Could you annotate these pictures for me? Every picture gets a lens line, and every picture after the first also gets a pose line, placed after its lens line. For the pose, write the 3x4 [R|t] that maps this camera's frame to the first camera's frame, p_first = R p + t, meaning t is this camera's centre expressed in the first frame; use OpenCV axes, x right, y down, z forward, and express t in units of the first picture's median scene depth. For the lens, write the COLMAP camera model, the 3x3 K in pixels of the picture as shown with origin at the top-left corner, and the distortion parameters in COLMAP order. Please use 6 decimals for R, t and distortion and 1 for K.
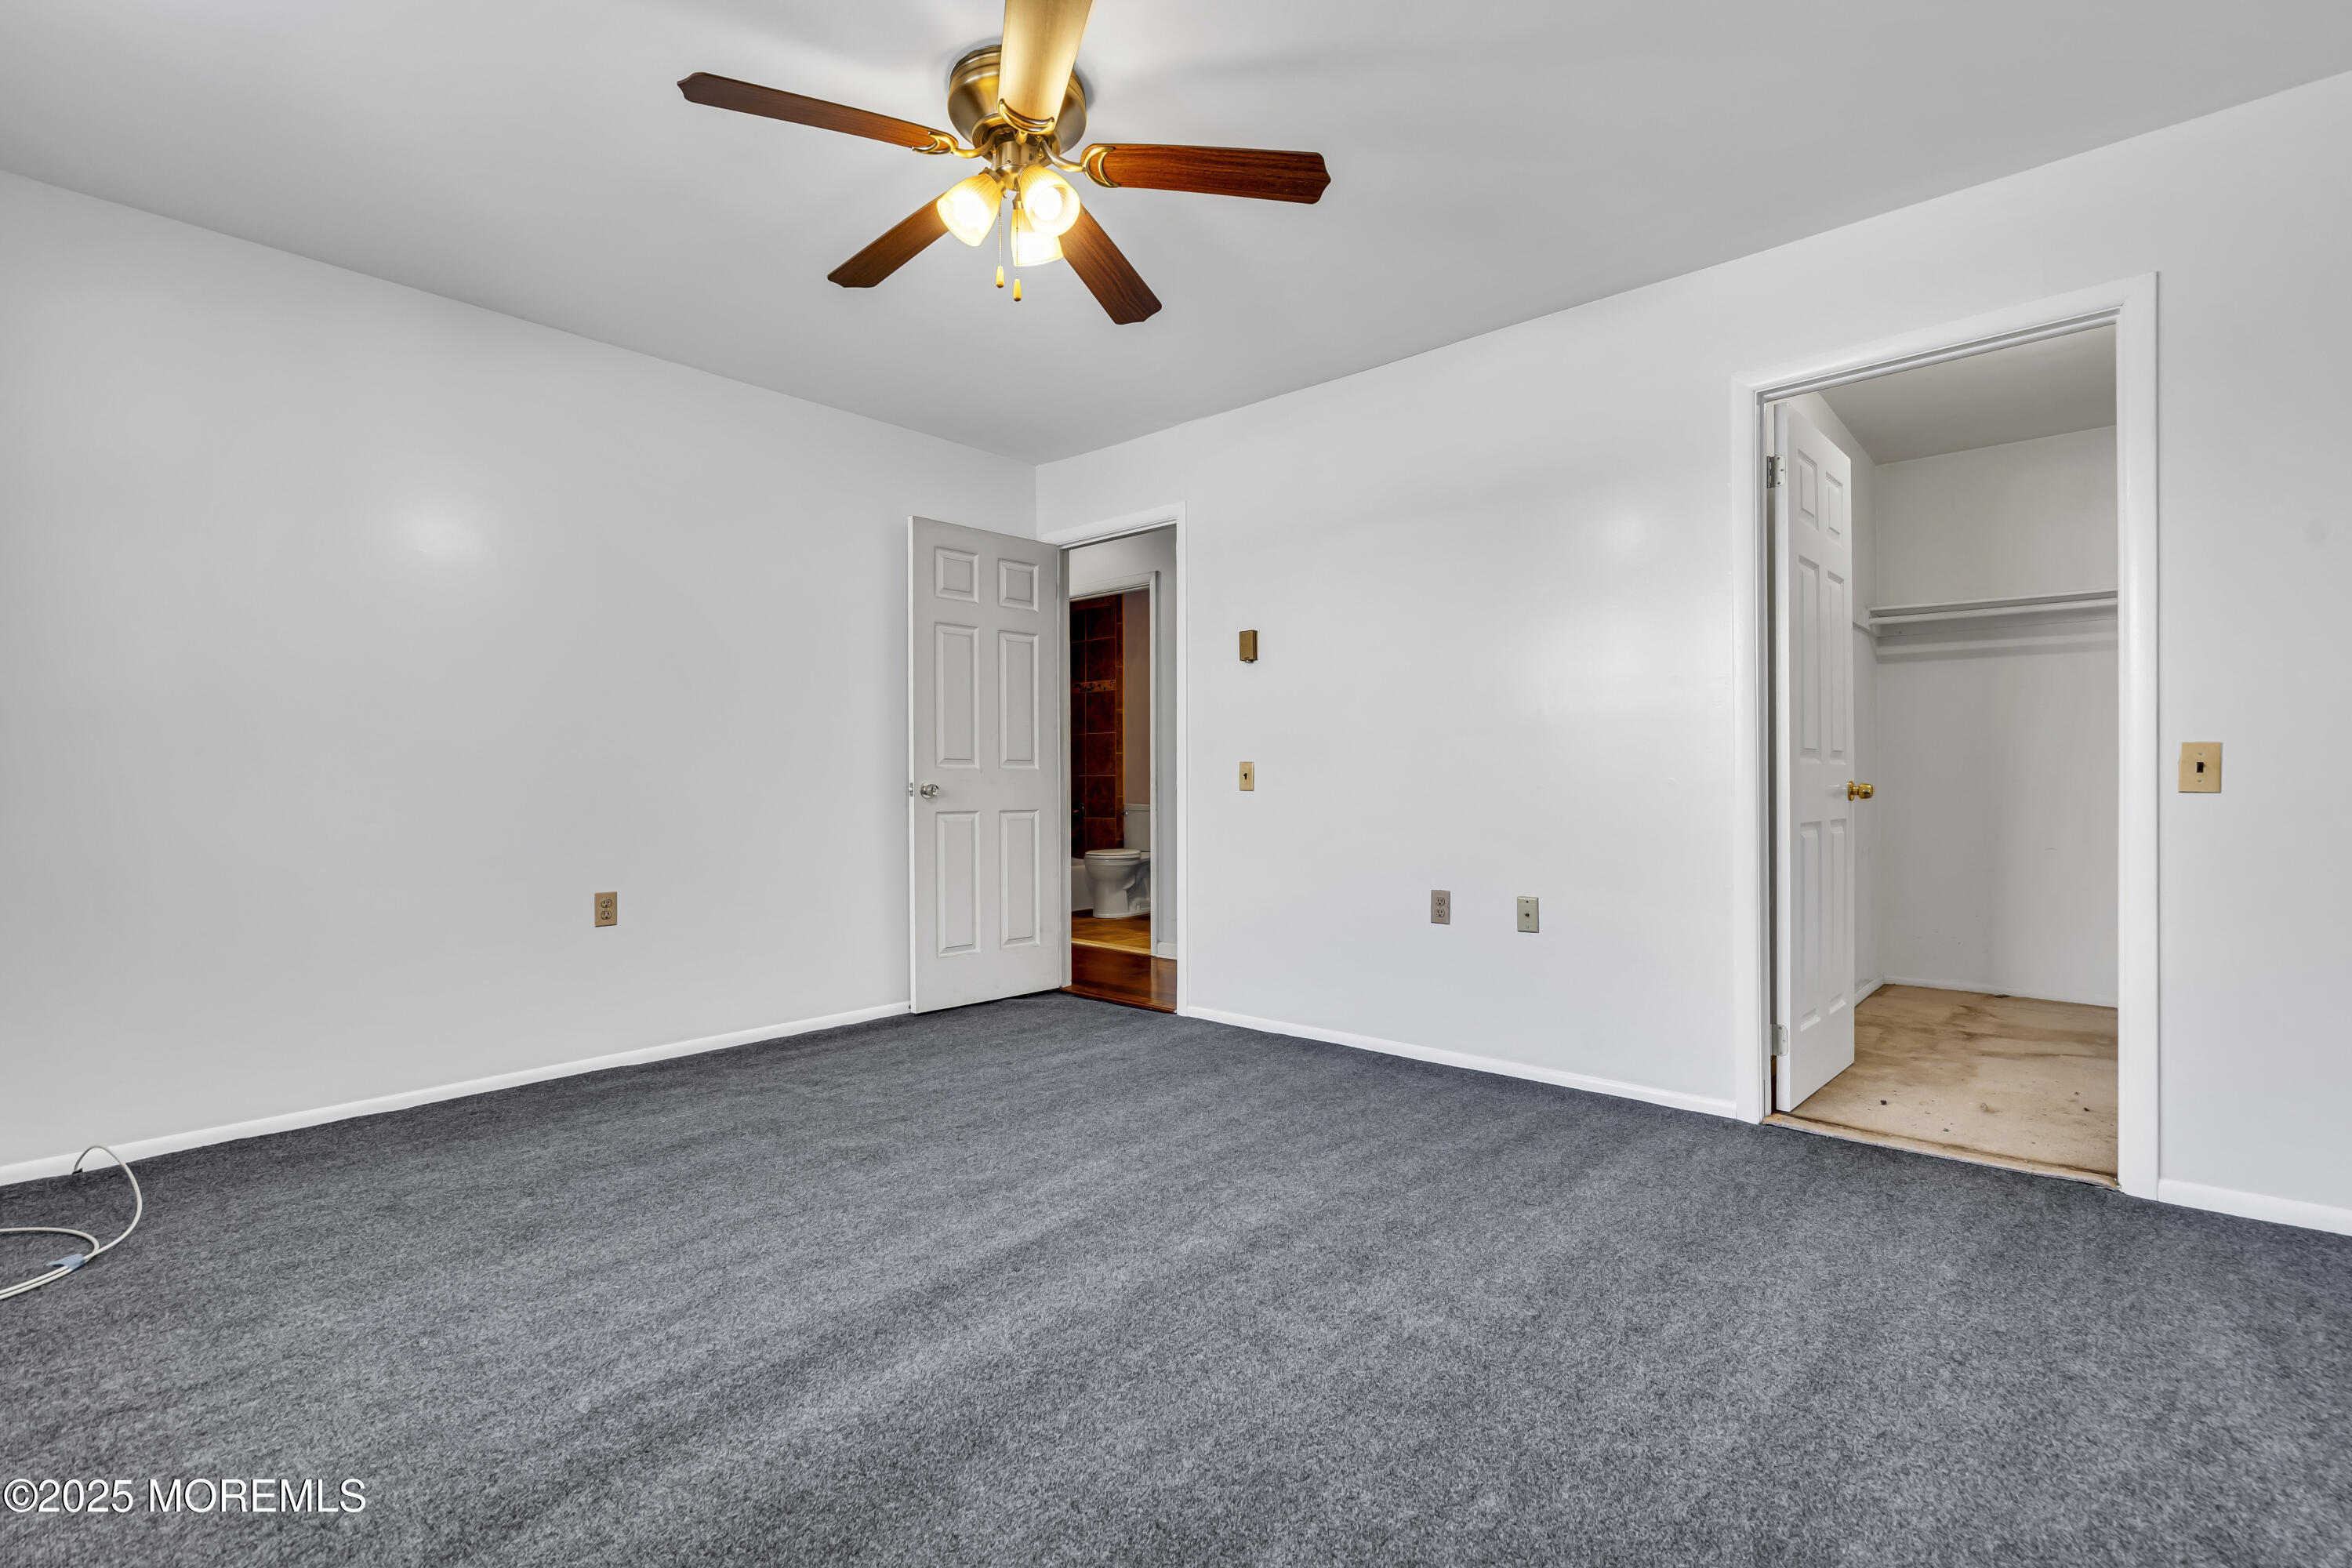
lens RADIAL K [[1082.9, 0, 1177.0], [0, 1082.9, 771.9], [0, 0, 1]] dist [0.000276, 0.000318]
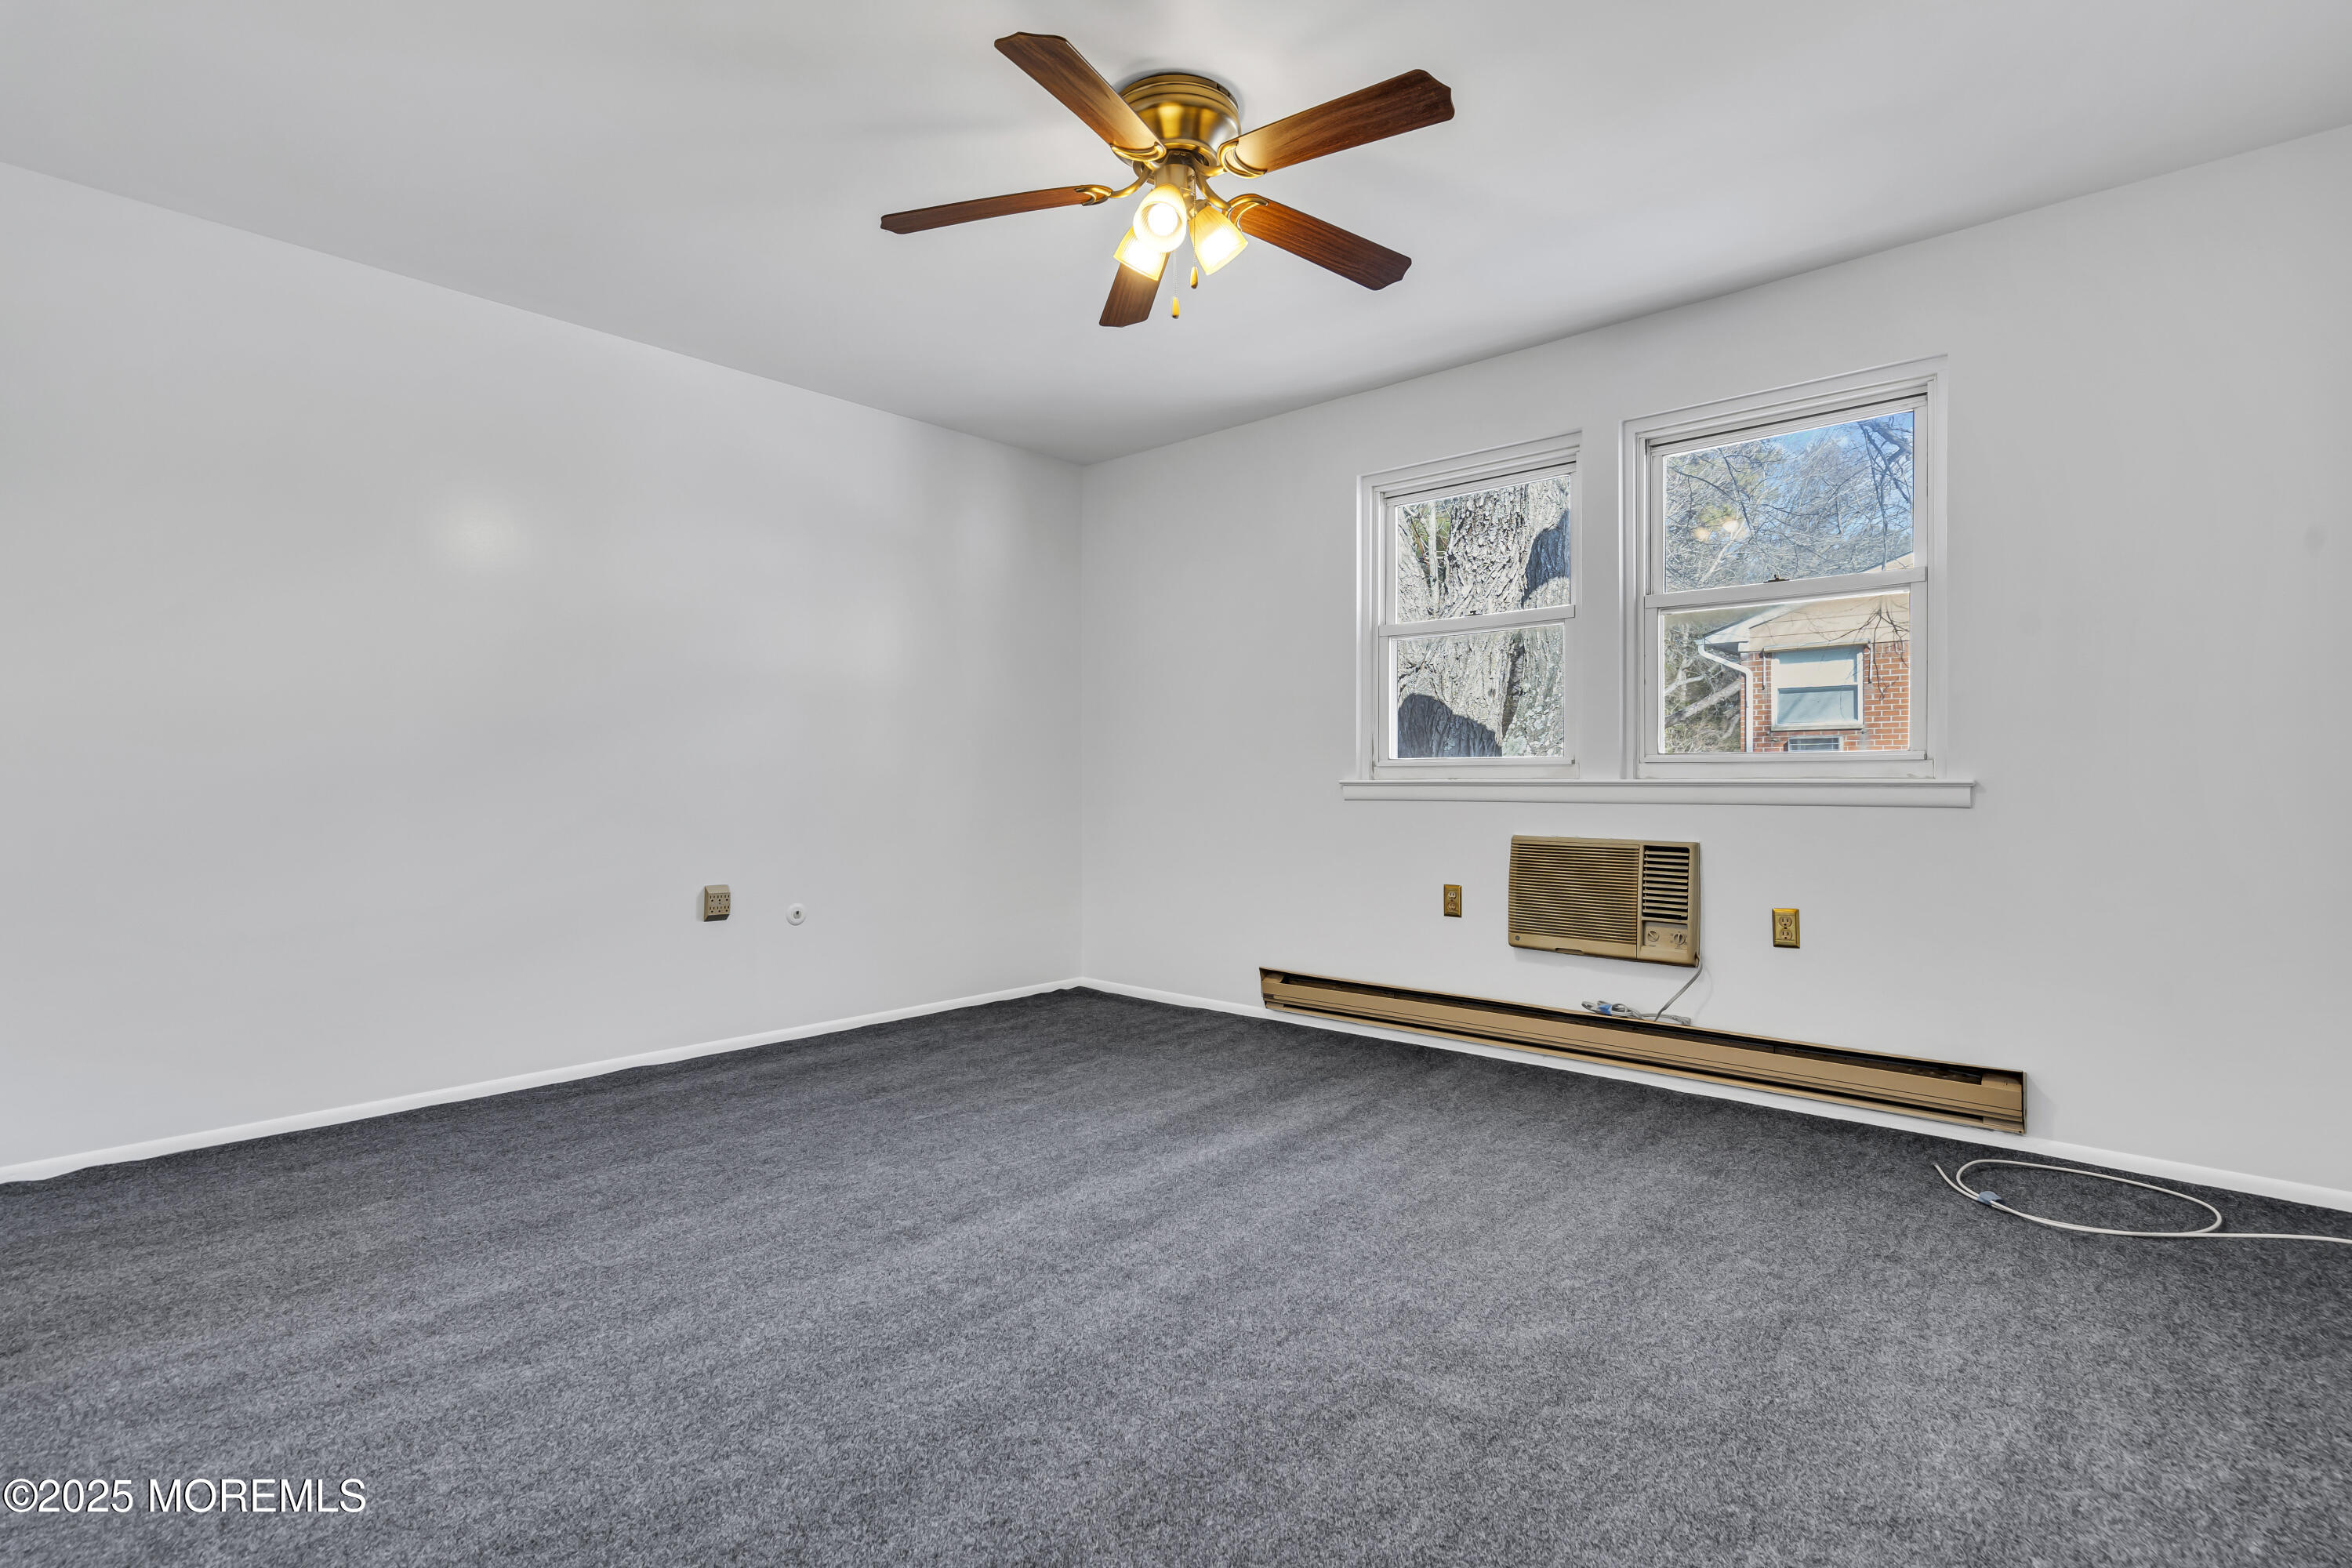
lens RADIAL K [[1082.9, 0, 1177.0], [0, 1082.9, 771.9], [0, 0, 1]] dist [0.000276, 0.000318]
pose [[-0.999968, 0.004875, 0.006373, -0.195505], [0.004738, 0.999760, -0.021375, 0.024183], [-0.006476, -0.021344, -0.999751, 2.547343]]
